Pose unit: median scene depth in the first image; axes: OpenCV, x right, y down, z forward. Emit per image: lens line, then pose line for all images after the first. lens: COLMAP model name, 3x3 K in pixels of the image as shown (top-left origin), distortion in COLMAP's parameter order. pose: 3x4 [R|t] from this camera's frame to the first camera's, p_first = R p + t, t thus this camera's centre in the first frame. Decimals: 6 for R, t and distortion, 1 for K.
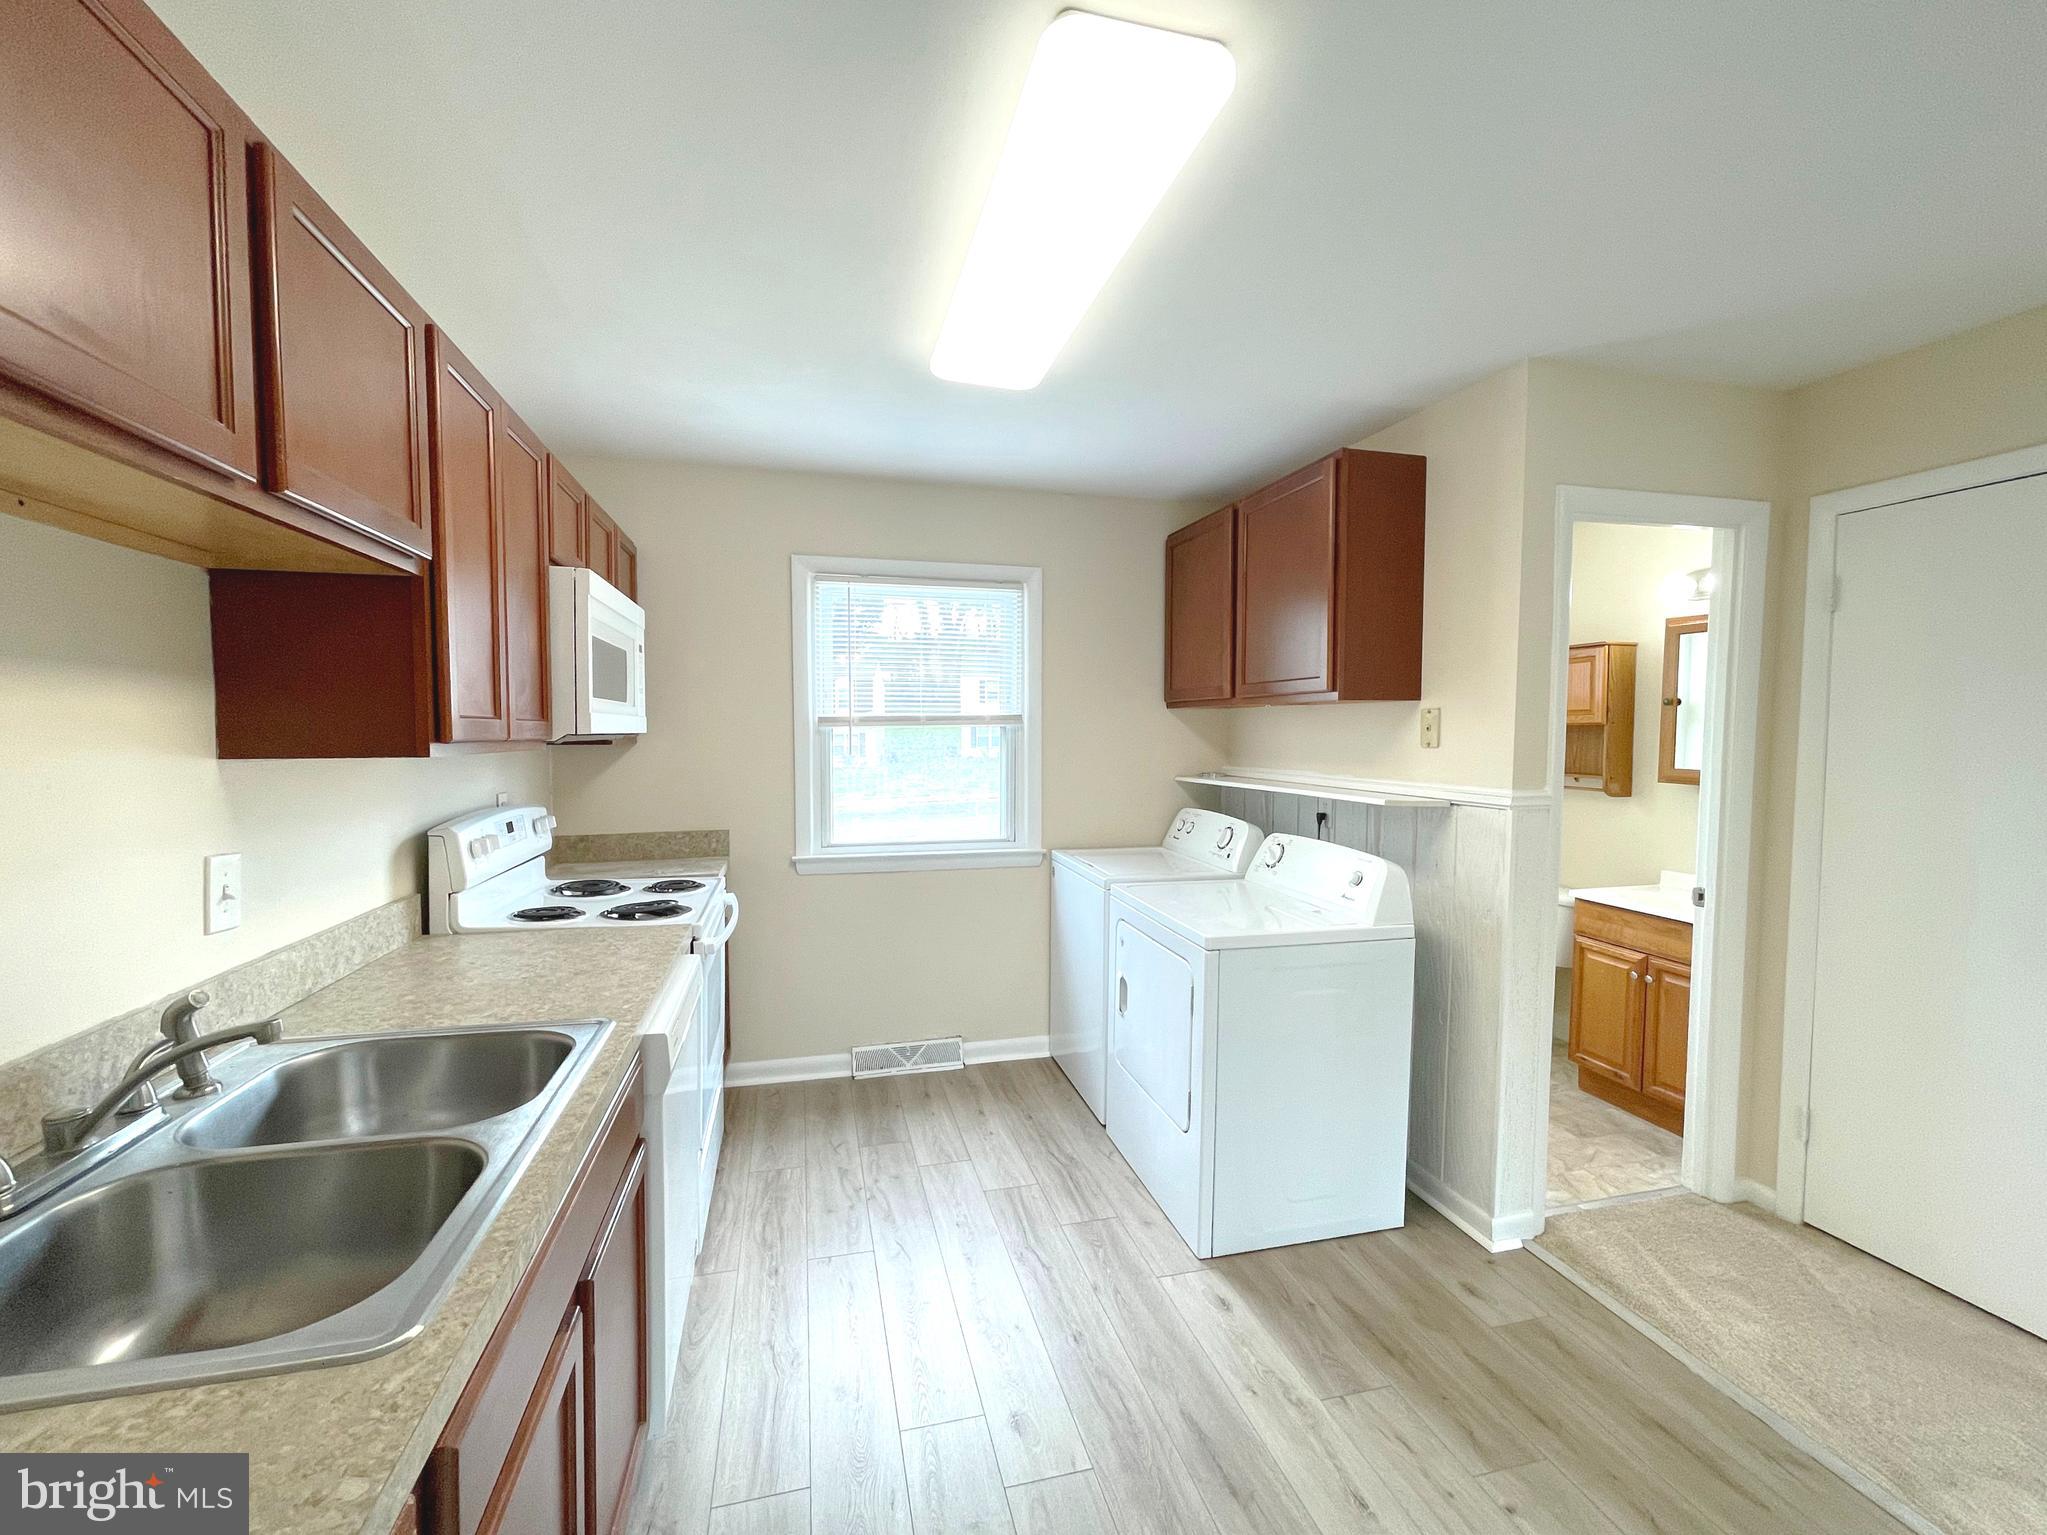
lens RADIAL K [[840.7, 0, 1014.6], [0, 840.7, 768.3], [0, 0, 1]] dist [0.000367, 0.000278]
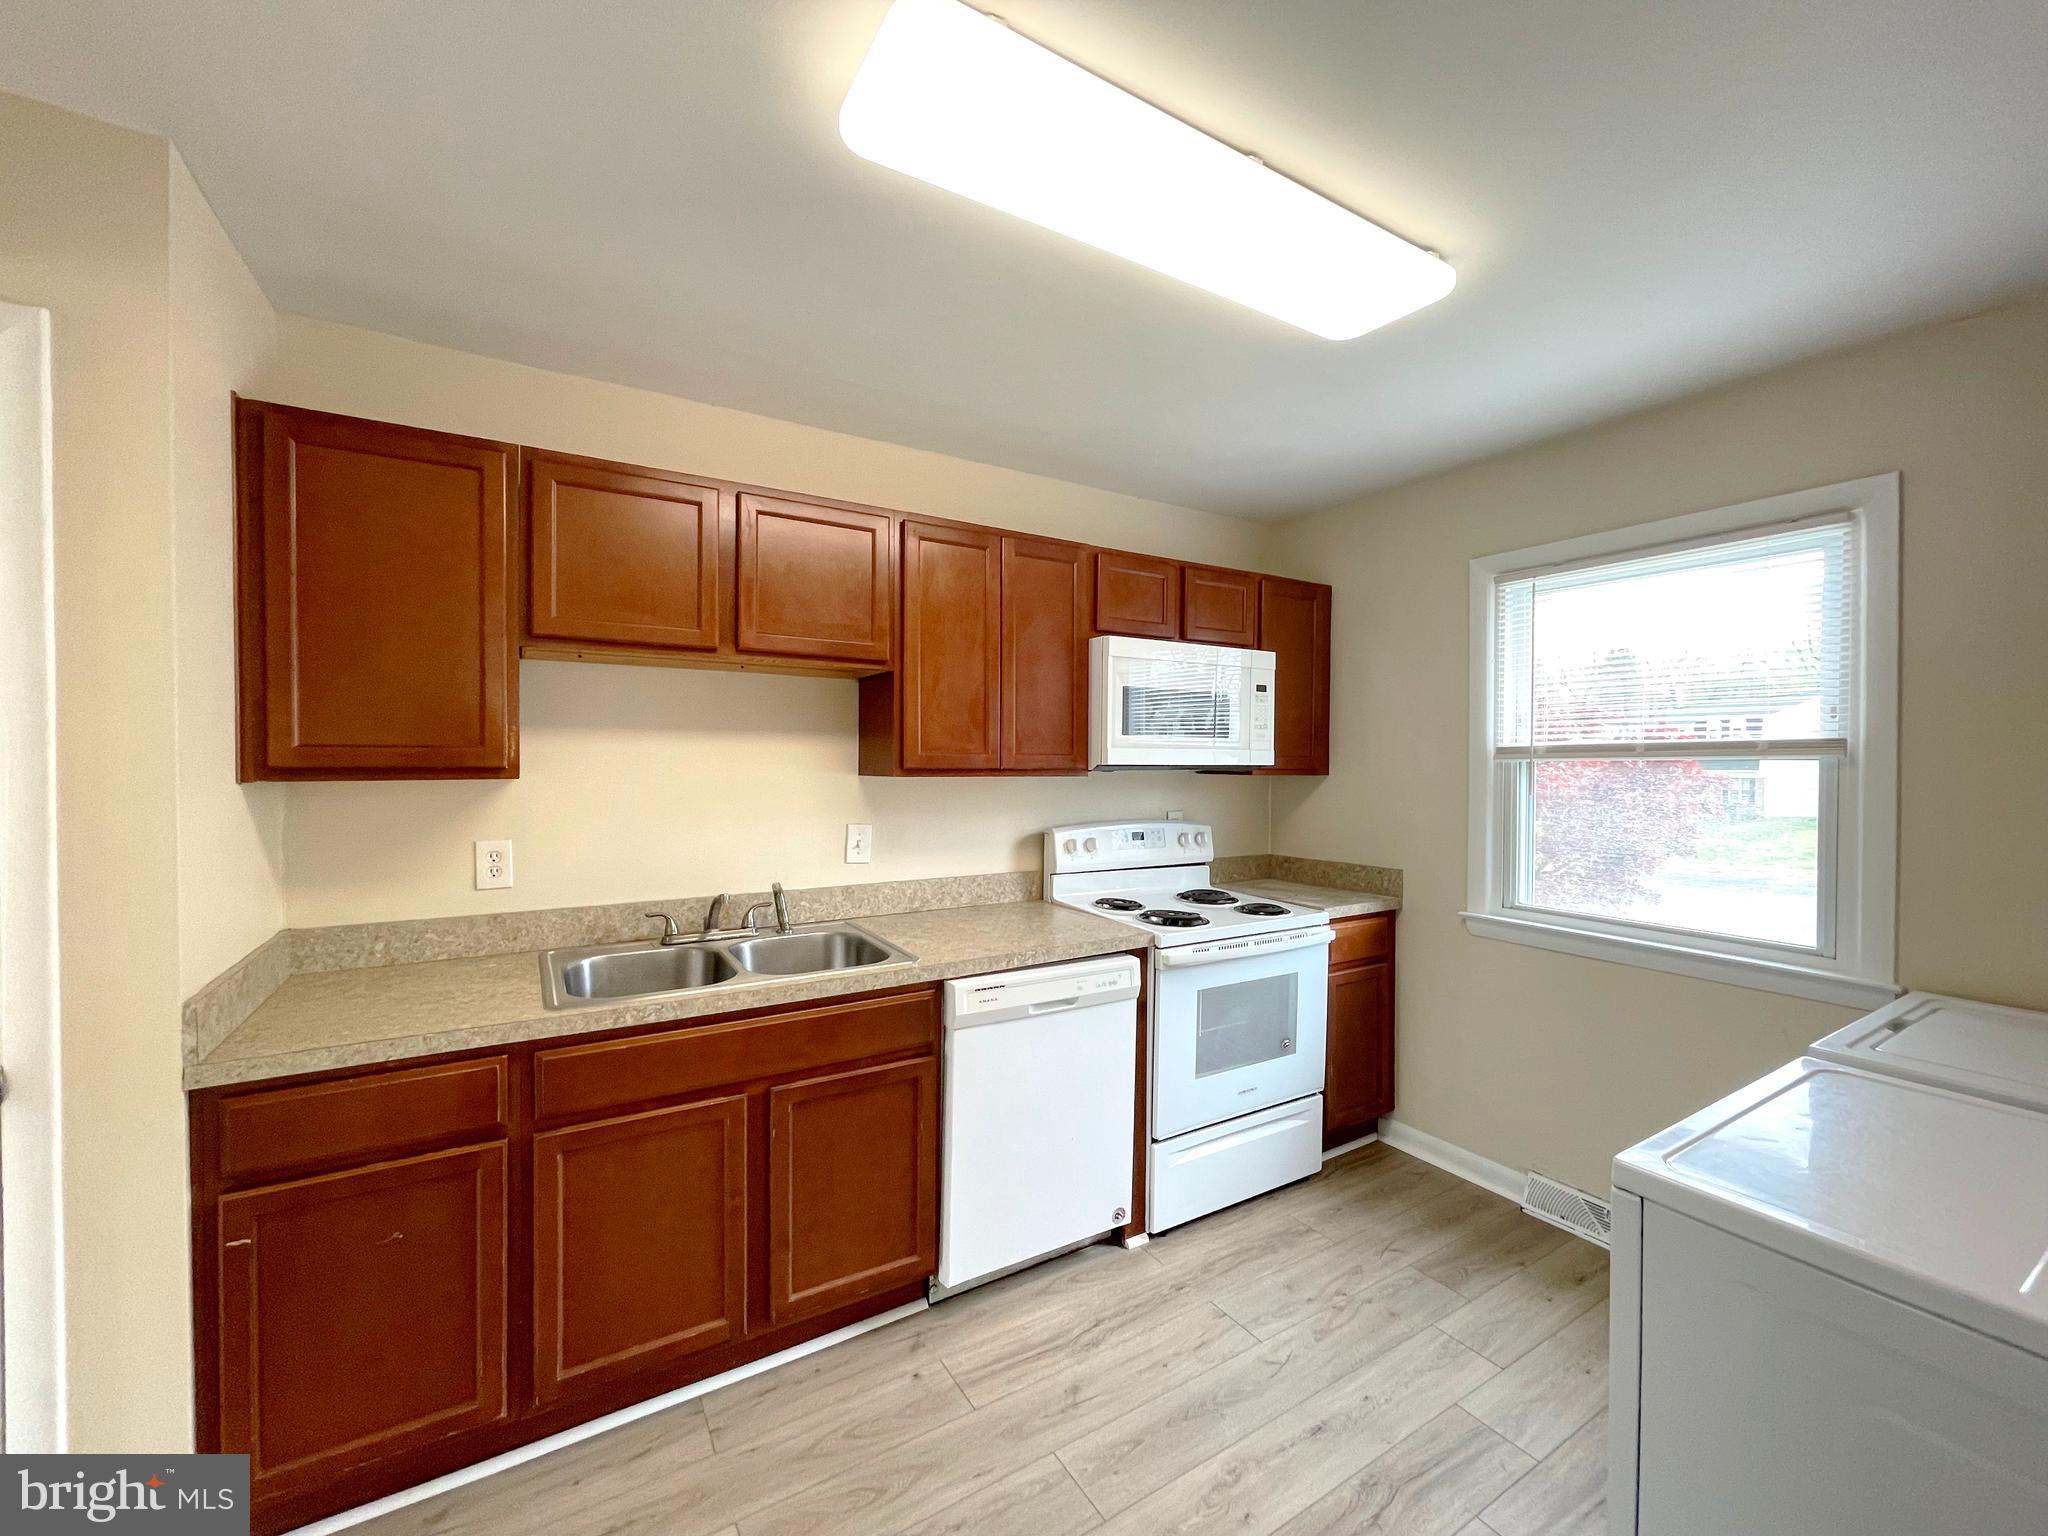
lens RADIAL K [[820.4, 0, 1034.7], [0, 820.4, 773.7], [0, 0, 1]] dist [-0.012974, 0.000104]
pose [[0.296485, 0.018058, -0.954867, 0.846867], [-0.048695, 0.998807, 0.003769, -0.035399], [0.953795, 0.045380, 0.297011, 0.705852]]
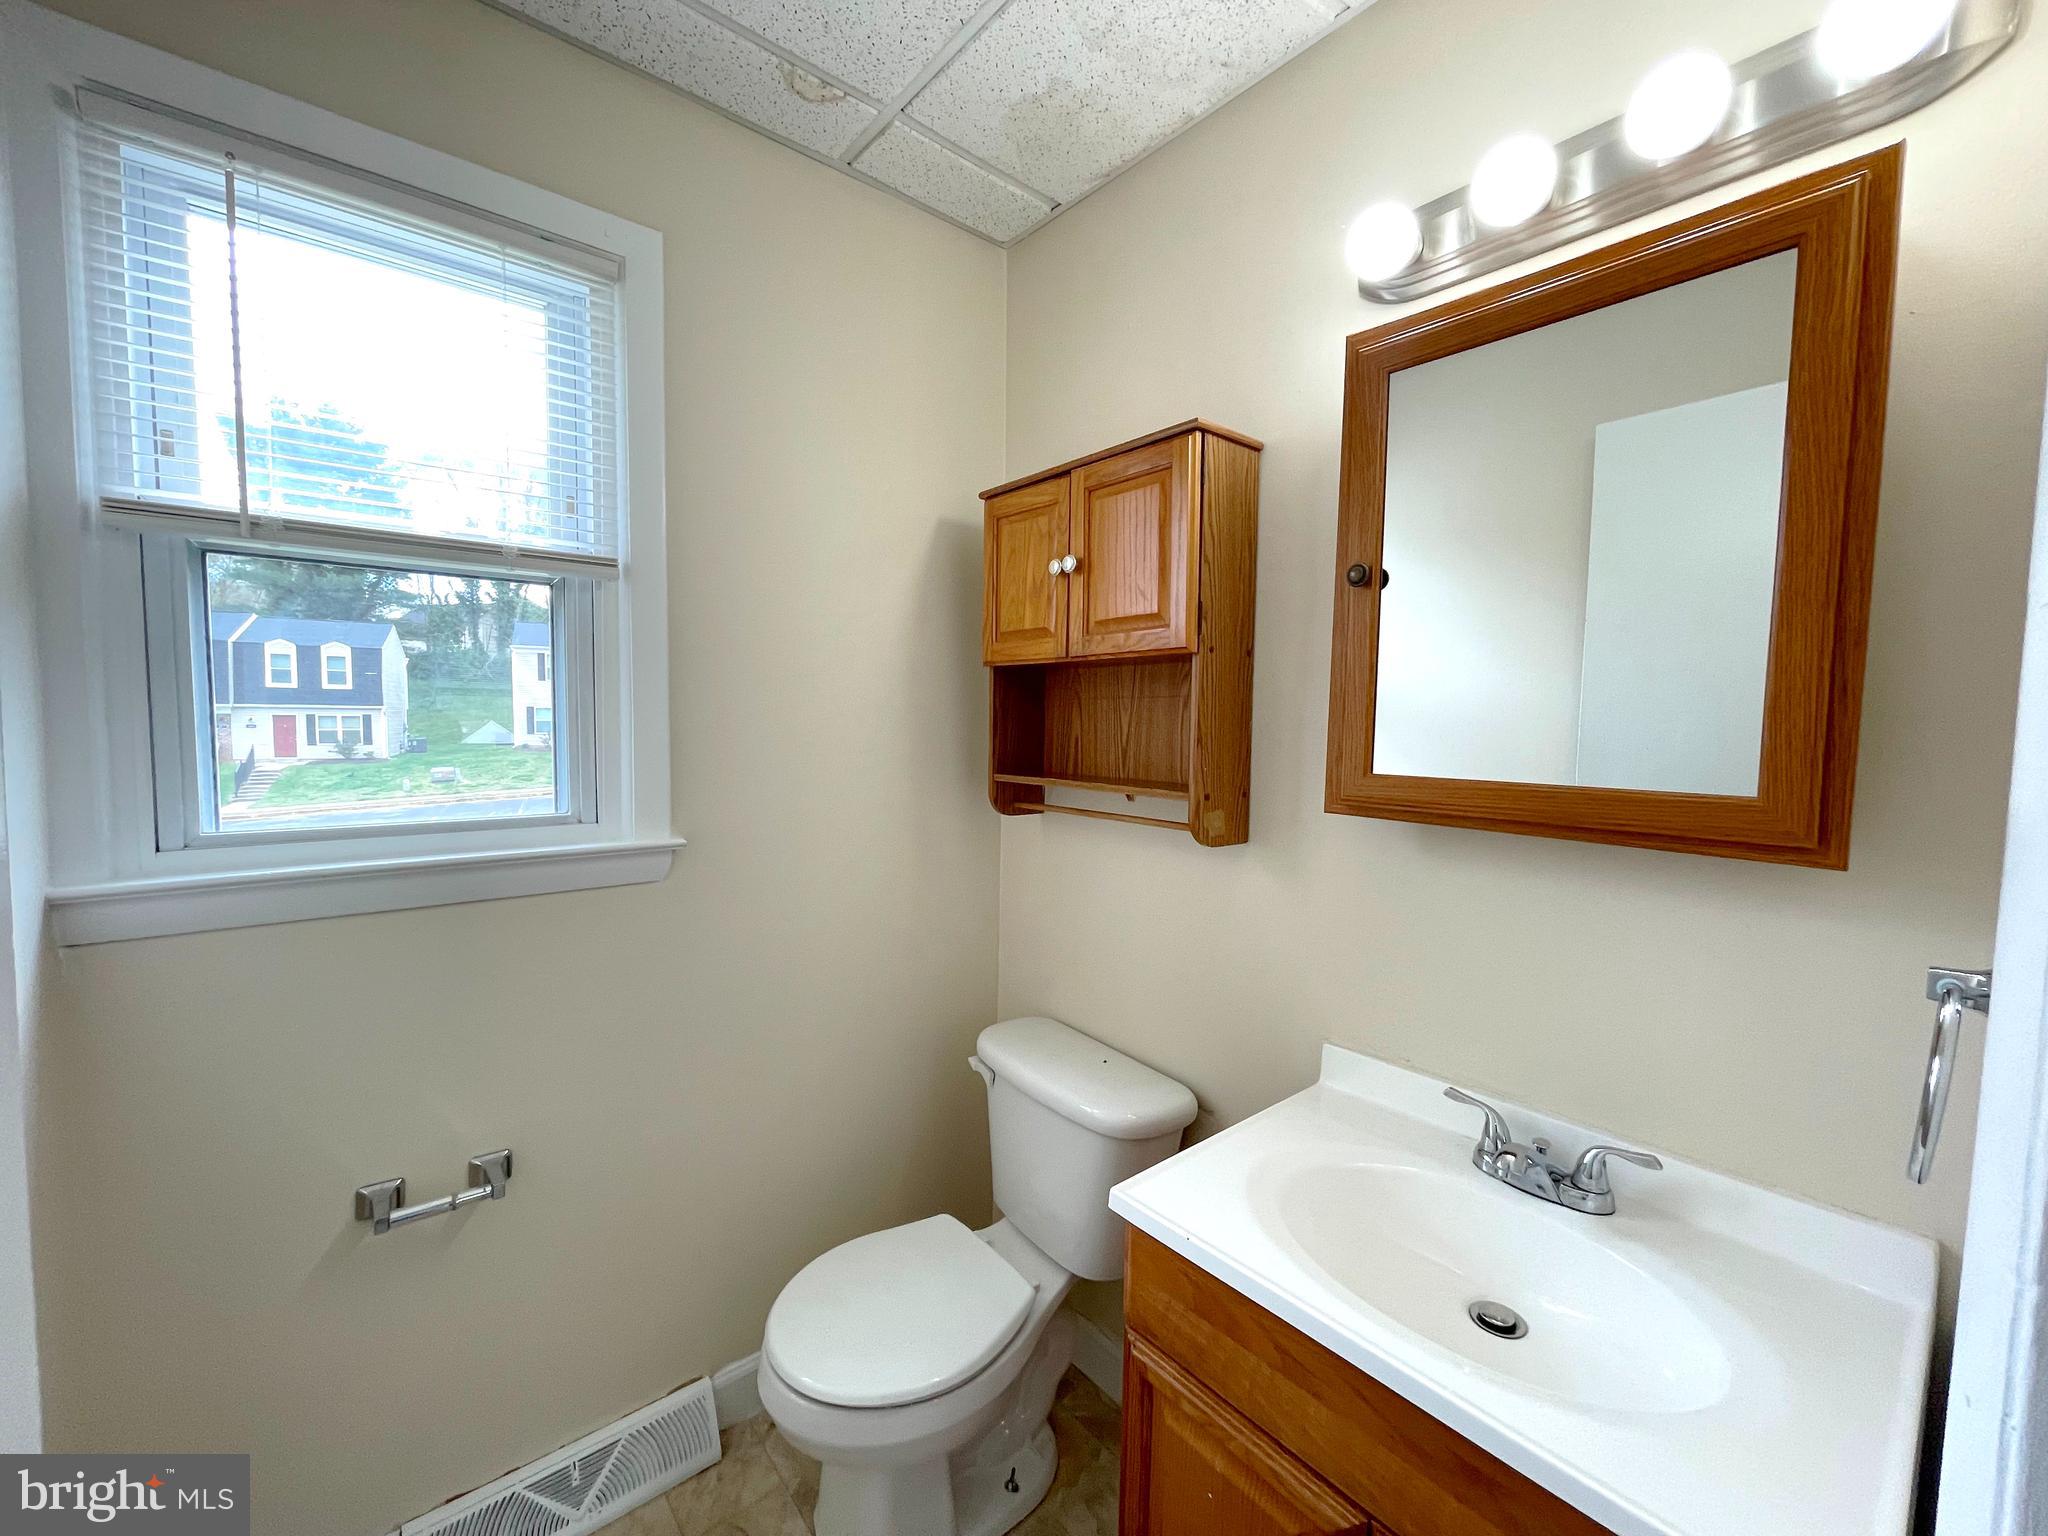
lens RADIAL K [[841.1, 0, 1015.1], [0, 841.1, 768.8], [0, 0, 1]] dist [0.000367, 0.000278]
pose [[0.895741, -0.013002, 0.444387, 0.026436], [0.006451, 0.999847, 0.016251, -0.000436], [-0.444530, -0.011690, 0.895687, 0.039818]]
